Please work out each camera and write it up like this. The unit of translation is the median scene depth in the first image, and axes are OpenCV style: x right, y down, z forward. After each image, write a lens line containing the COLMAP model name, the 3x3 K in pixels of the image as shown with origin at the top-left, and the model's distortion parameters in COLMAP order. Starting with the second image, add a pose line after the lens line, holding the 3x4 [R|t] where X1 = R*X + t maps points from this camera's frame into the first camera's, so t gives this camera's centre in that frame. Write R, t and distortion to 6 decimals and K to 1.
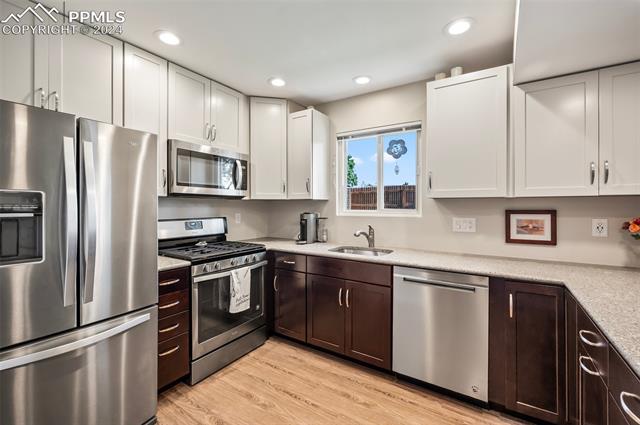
lens RADIAL K [[275.2, 0, 320.2], [0, 275.2, 209.2], [0, 0, 1]] dist [-0.000916, -0.000186]
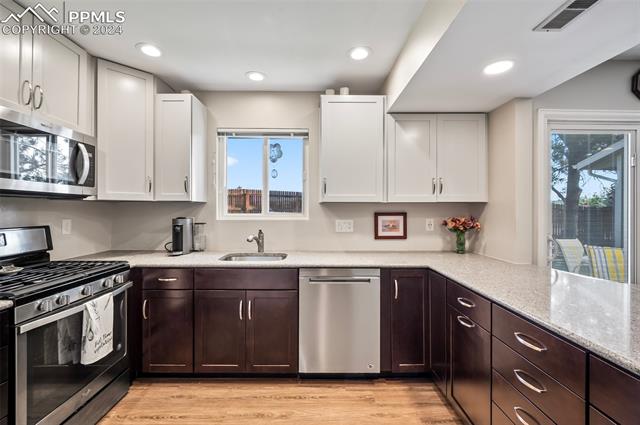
lens RADIAL K [[274.4, 0, 315.5], [0, 274.4, 211.2], [0, 0, 1]] dist [-0.001826, -0.000083]
pose [[0.839049, -0.003090, 0.544048, -0.192882], [0.005525, 0.999981, -0.002841, -0.001390], [-0.544028, 0.005390, 0.839050, 0.100550]]
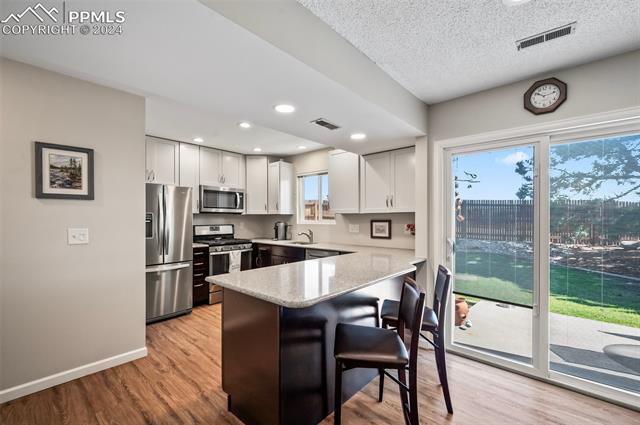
lens RADIAL K [[271.0, 0, 317.9], [0, 271.0, 221.2], [0, 0, 1]] dist [0.000242, -0.000022]
pose [[0.987829, 0.000993, -0.155540, 0.540168], [-0.001269, 0.999998, -0.001676, 0.011962], [0.155538, 0.001853, 0.987828, -0.730512]]
